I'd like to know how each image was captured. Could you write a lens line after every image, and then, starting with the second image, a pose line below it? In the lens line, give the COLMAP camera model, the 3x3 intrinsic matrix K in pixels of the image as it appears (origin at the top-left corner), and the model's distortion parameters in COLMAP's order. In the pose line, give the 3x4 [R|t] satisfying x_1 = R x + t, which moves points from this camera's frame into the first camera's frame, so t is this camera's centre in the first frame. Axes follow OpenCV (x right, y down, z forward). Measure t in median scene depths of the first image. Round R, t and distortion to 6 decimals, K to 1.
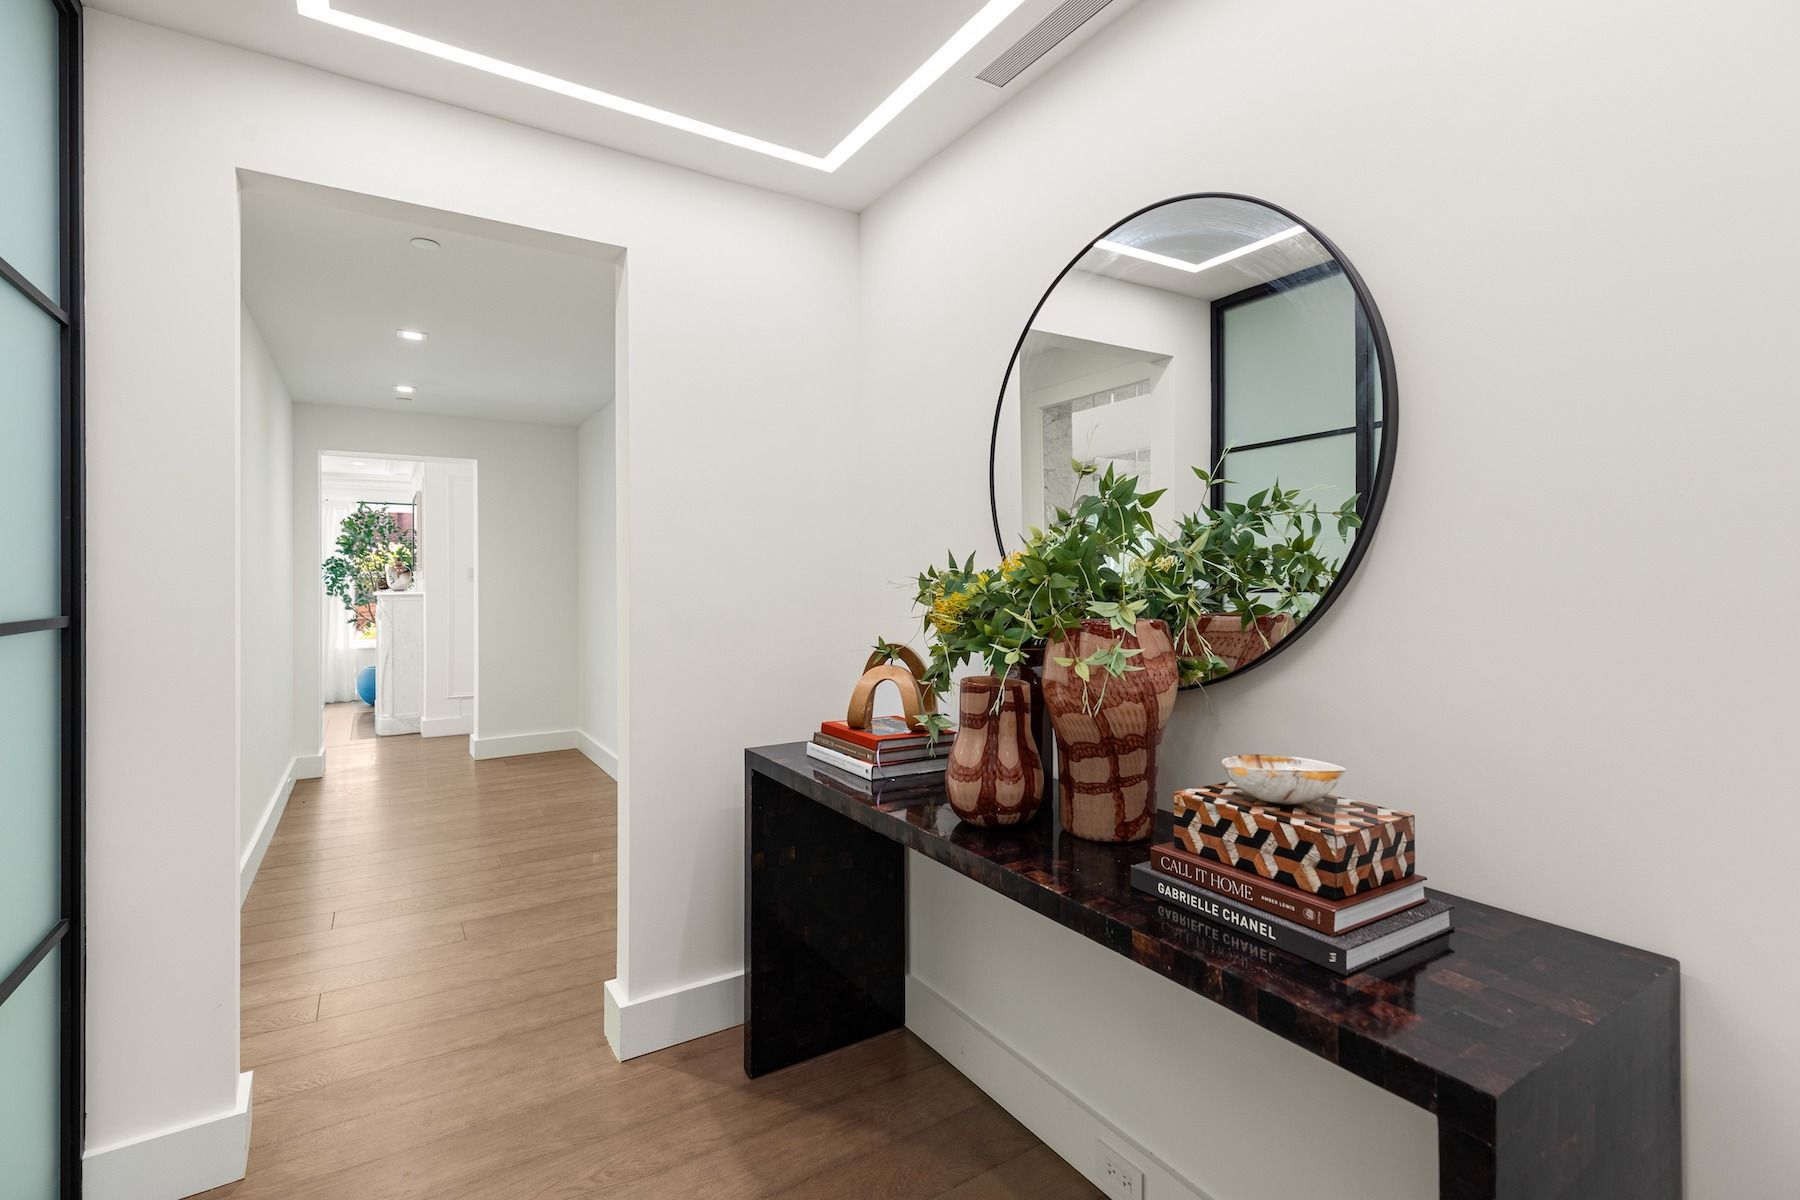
lens RADIAL K [[817.0, 0, 892.1], [0, 817.0, 570.8], [0, 0, 1]] dist [0.003865, 0.001107]
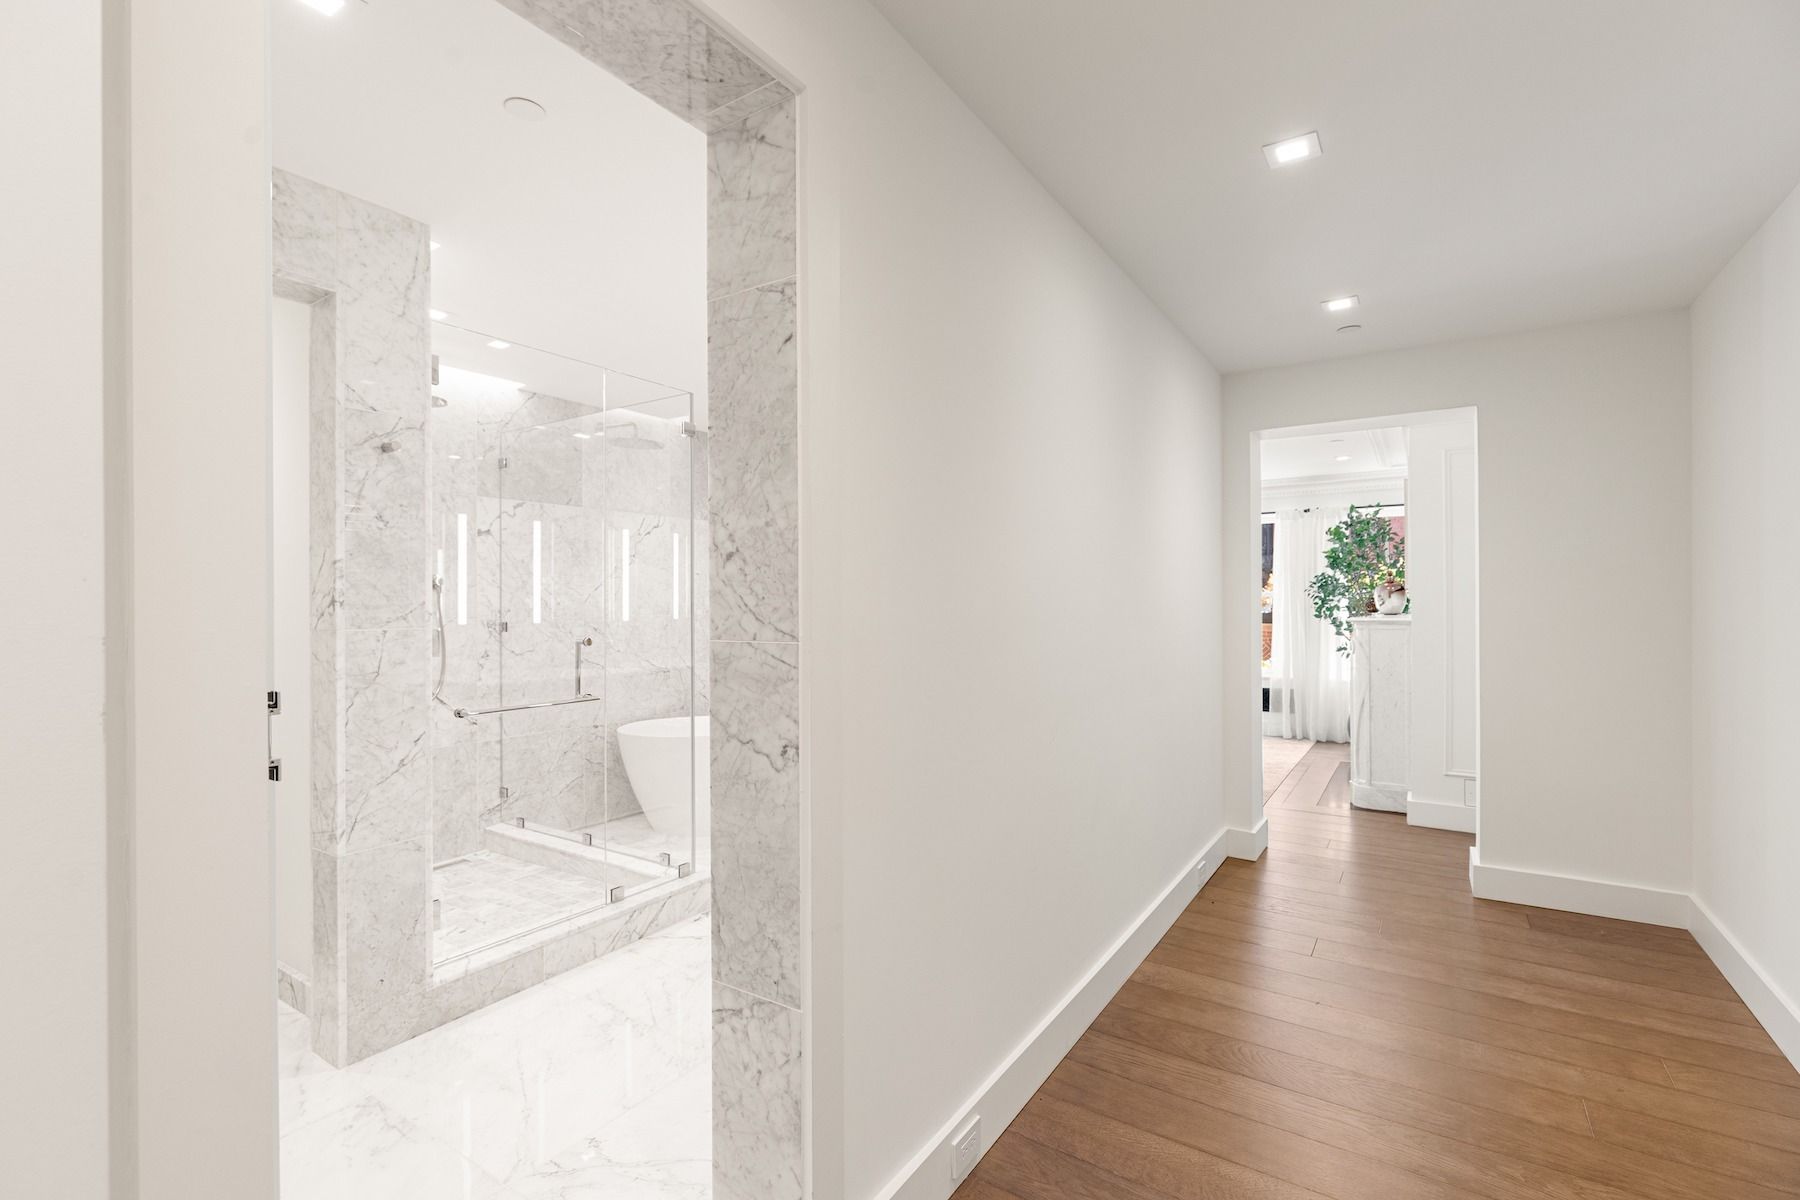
lens RADIAL K [[817.0, 0, 915.2], [0, 817.0, 593.9], [0, 0, 1]] dist [0.003865, 0.001107]
pose [[0.433994, 0.001177, -0.900915, -0.095878], [0.003856, 0.999988, 0.003164, 0.000285], [0.900908, -0.004847, 0.433984, 0.247249]]
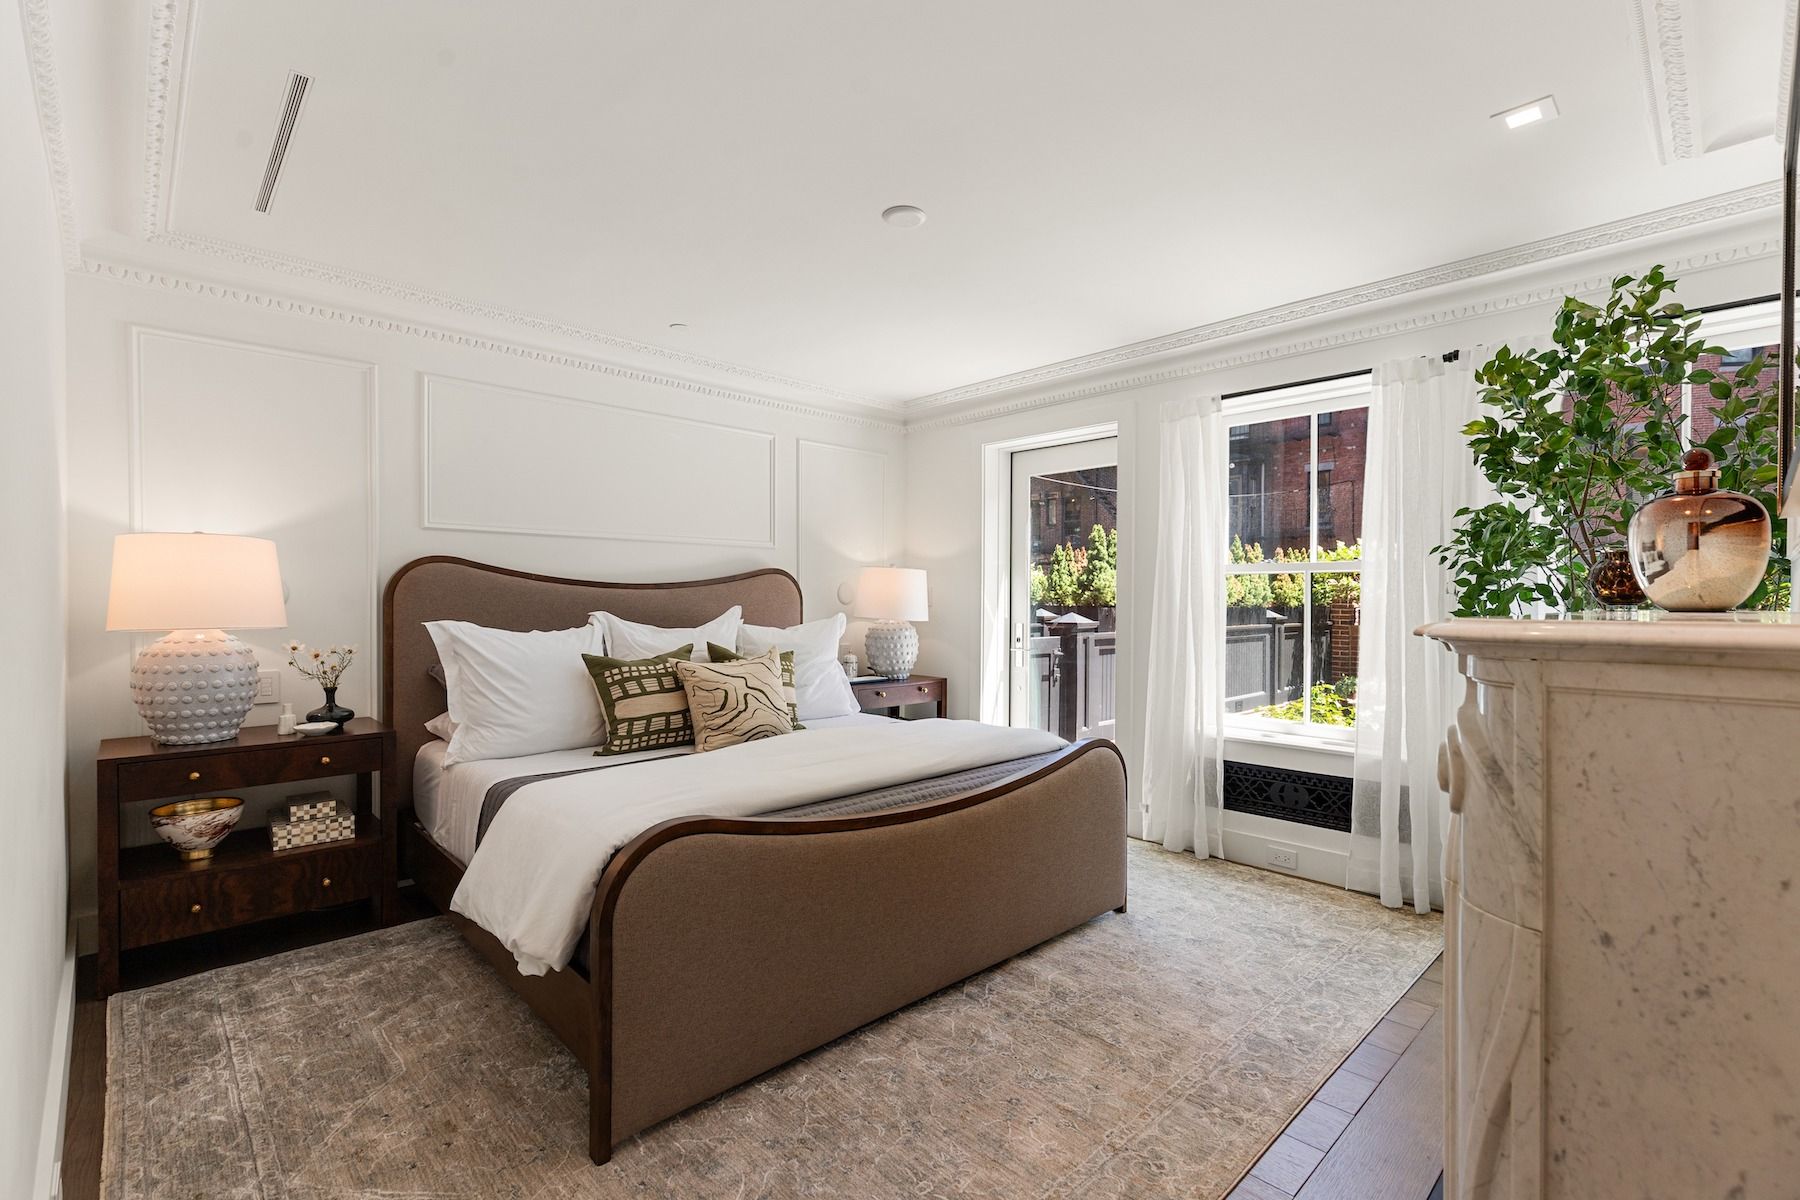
lens RADIAL K [[817.0, 0, 892.0], [0, 817.0, 600.8], [0, 0, 1]] dist [0.003865, 0.001107]
pose [[0.202764, 0.020189, -0.979020, -0.415851], [-0.001481, 0.999793, 0.020310, 0.016580], [0.979227, -0.002668, 0.202752, 0.716948]]
